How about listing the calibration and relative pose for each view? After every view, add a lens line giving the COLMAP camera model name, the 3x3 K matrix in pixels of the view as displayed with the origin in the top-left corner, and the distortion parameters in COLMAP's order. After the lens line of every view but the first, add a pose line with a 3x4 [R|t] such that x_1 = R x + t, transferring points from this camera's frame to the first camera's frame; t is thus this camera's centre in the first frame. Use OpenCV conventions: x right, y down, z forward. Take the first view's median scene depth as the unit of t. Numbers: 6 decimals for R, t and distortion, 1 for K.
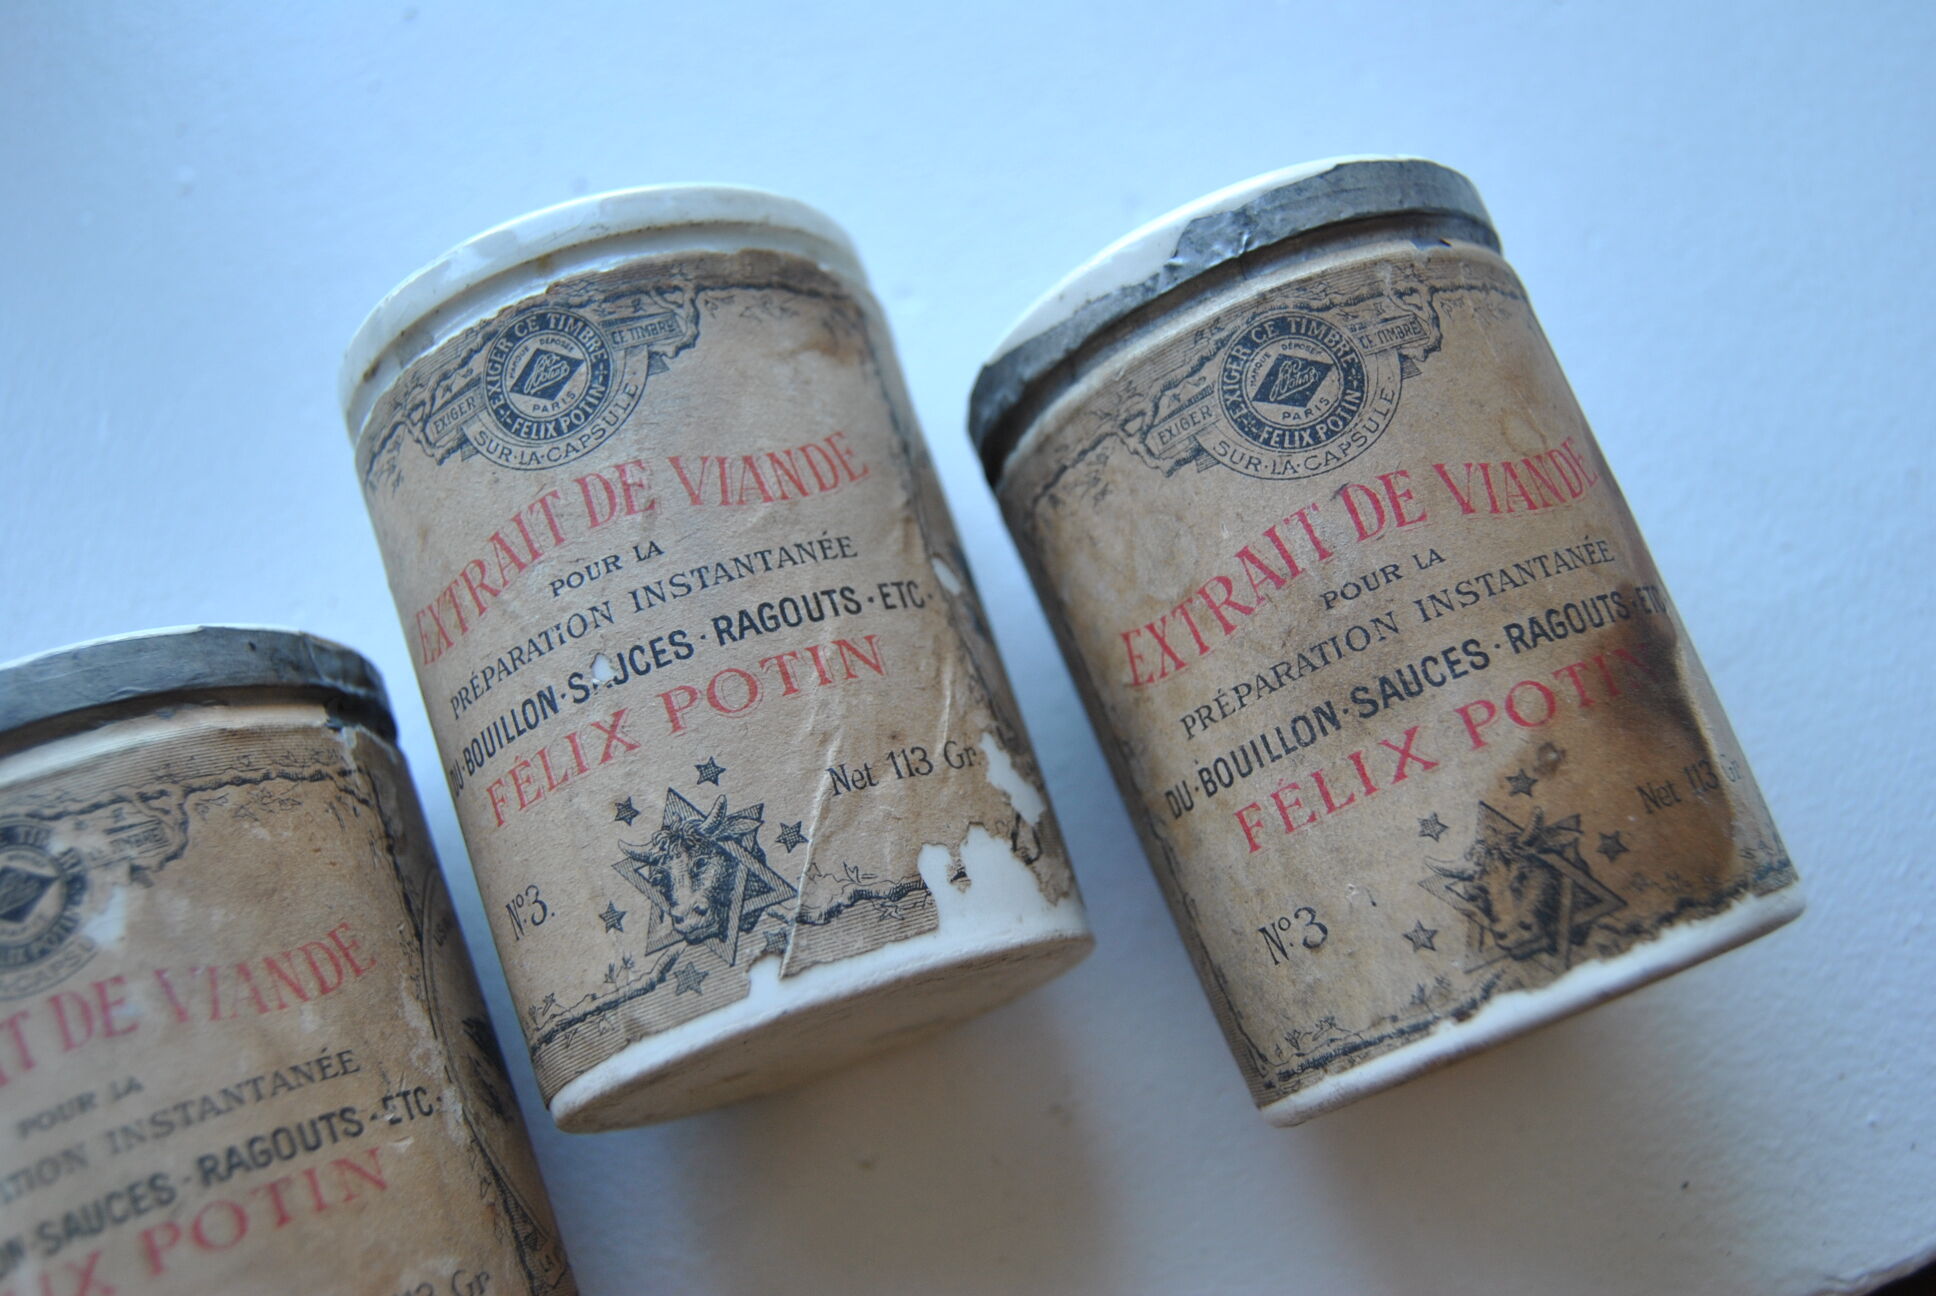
lens RADIAL K [[1898.7, 0, 999.9], [0, 1898.7, 638.5], [0, 0, 1]] dist [-0.085281, 0.007524]
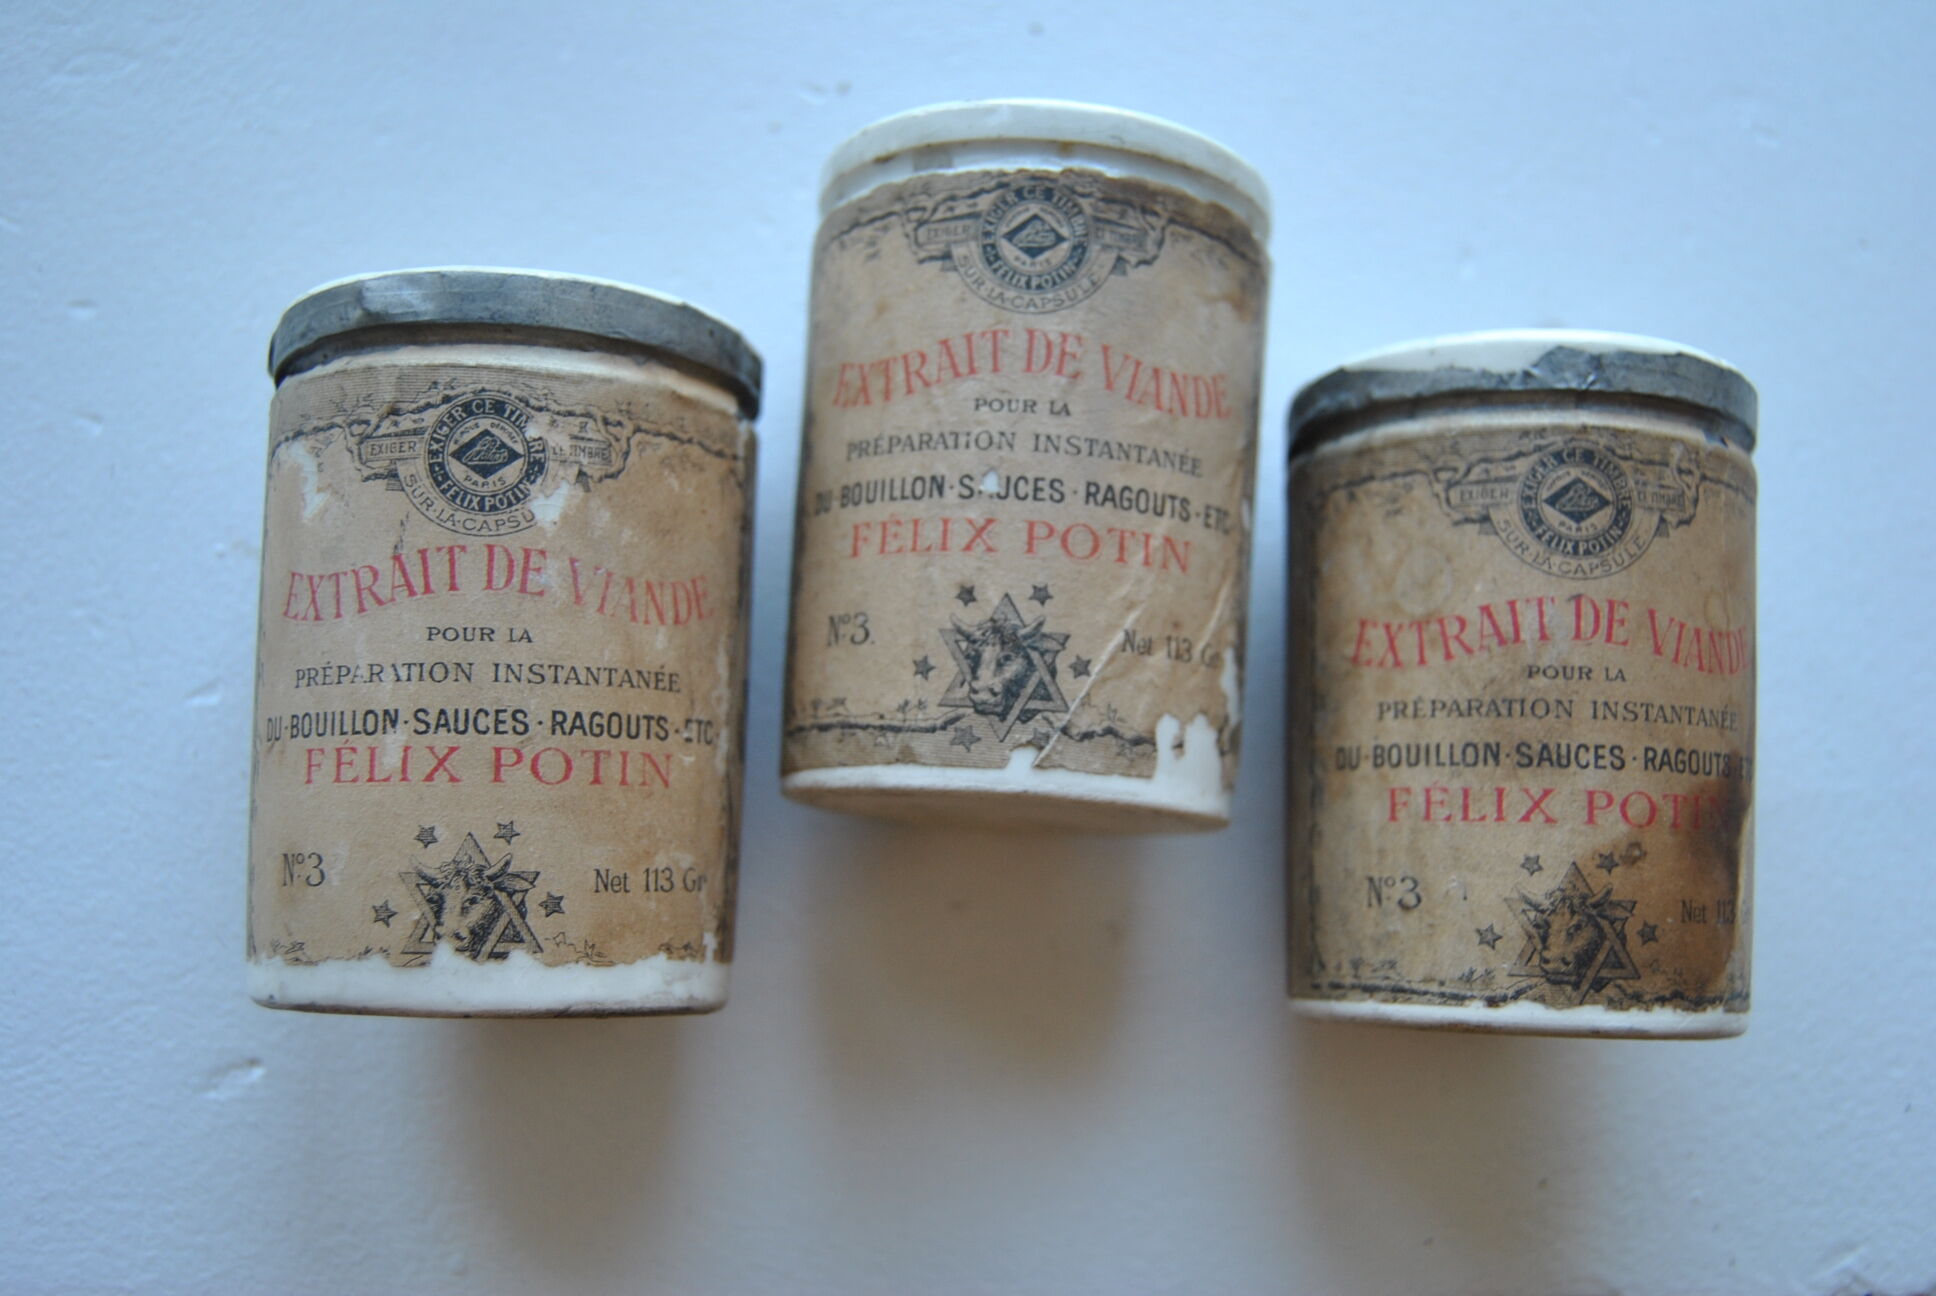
lens RADIAL K [[1898.7, 0, 999.9], [0, 1898.7, 638.5], [0, 0, 1]] dist [-0.085281, 0.007524]
pose [[0.909472, 0.411302, 0.060754, -0.238534], [-0.415523, 0.904164, 0.099135, -0.016993], [-0.014157, -0.115405, 0.993218, -0.260783]]
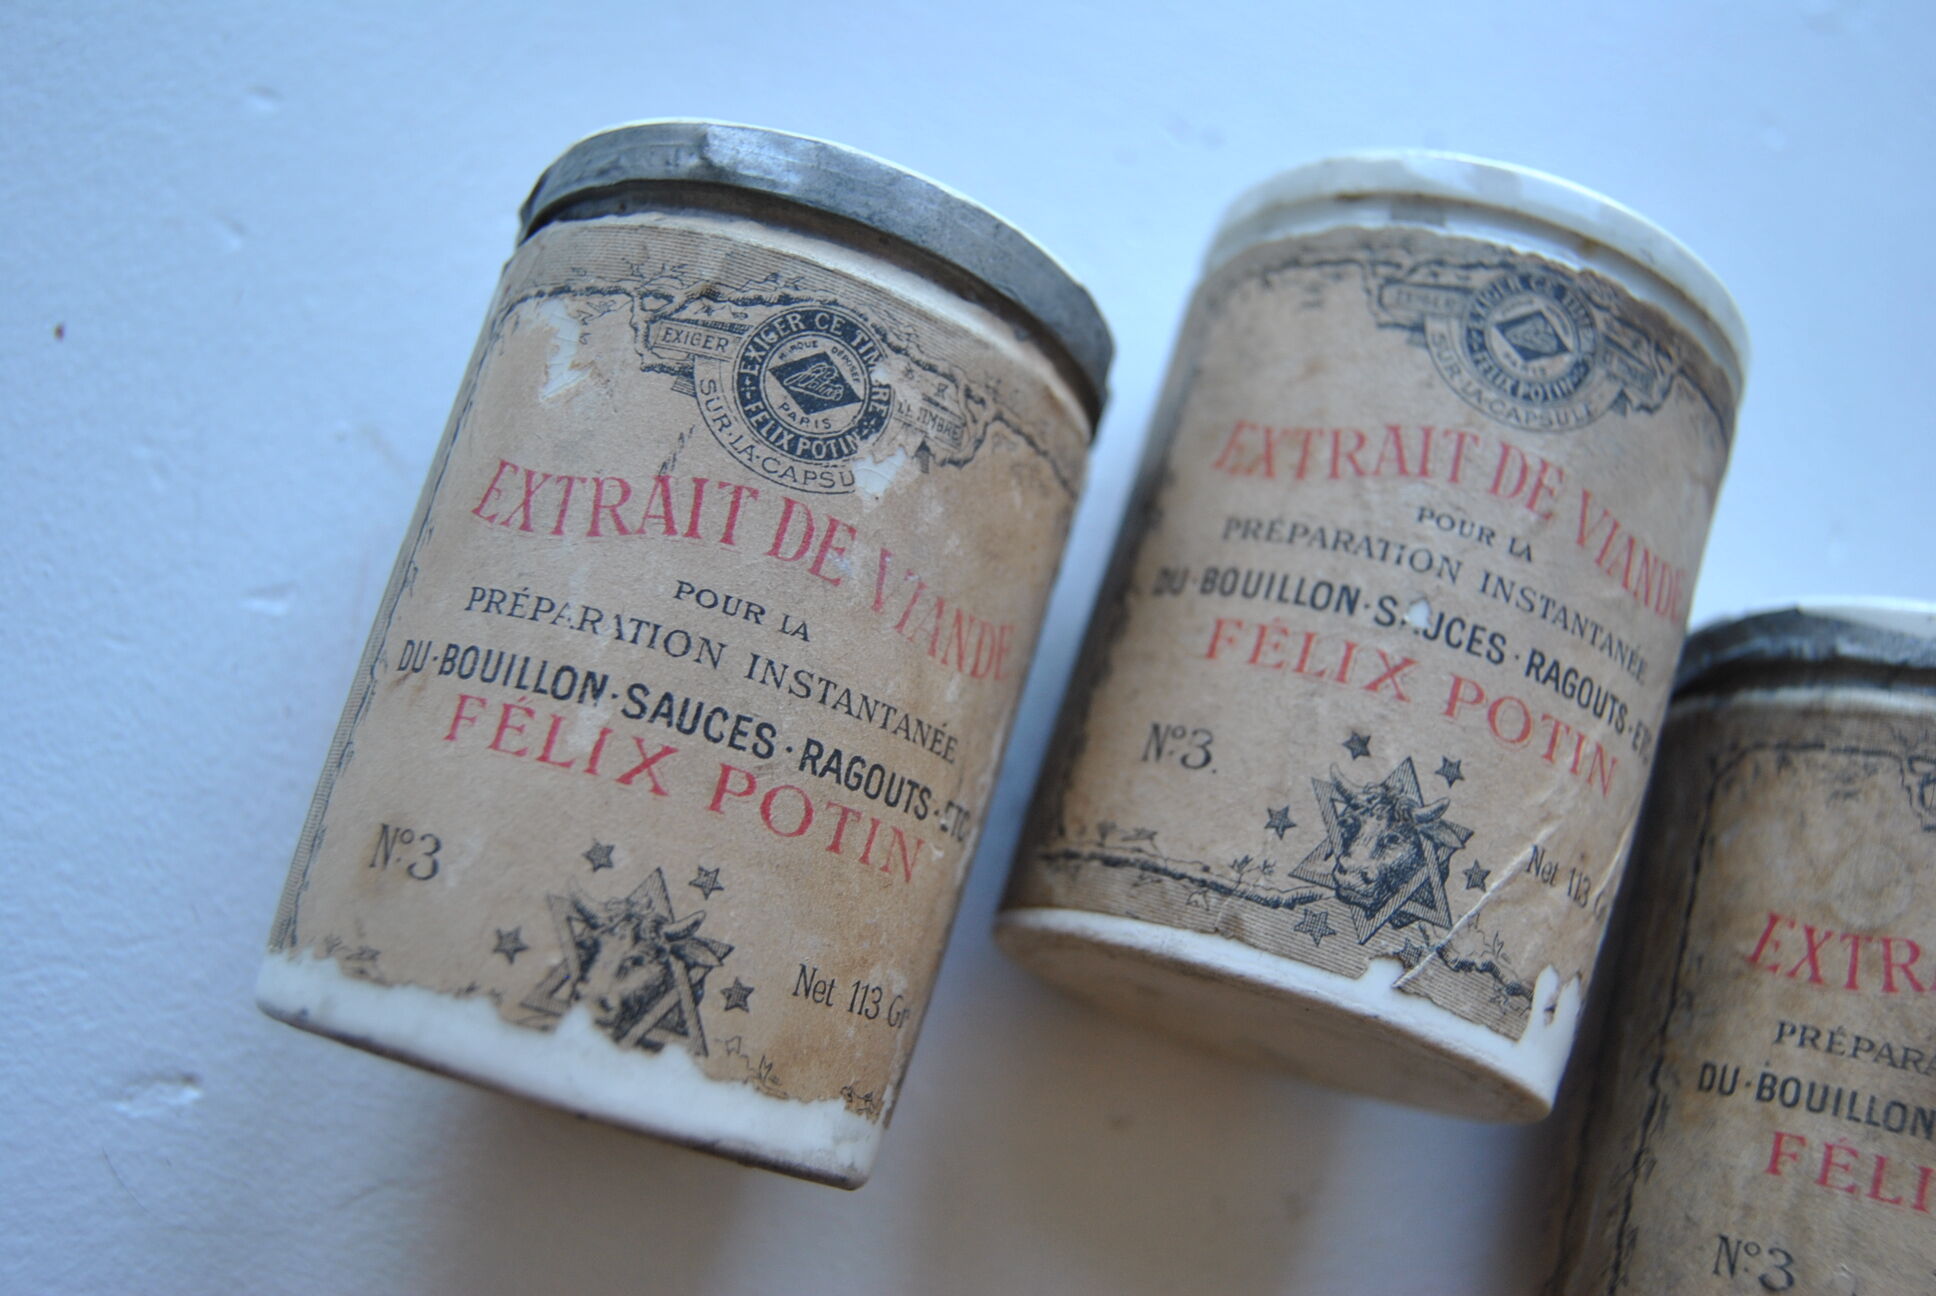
lens RADIAL K [[1898.7, 0, 999.9], [0, 1898.7, 638.5], [0, 0, 1]] dist [-0.085281, 0.007524]
pose [[0.752970, 0.654970, 0.063649, -0.425990], [-0.654641, 0.755391, -0.028801, 0.194920], [-0.066944, -0.019981, 0.997557, 0.045870]]
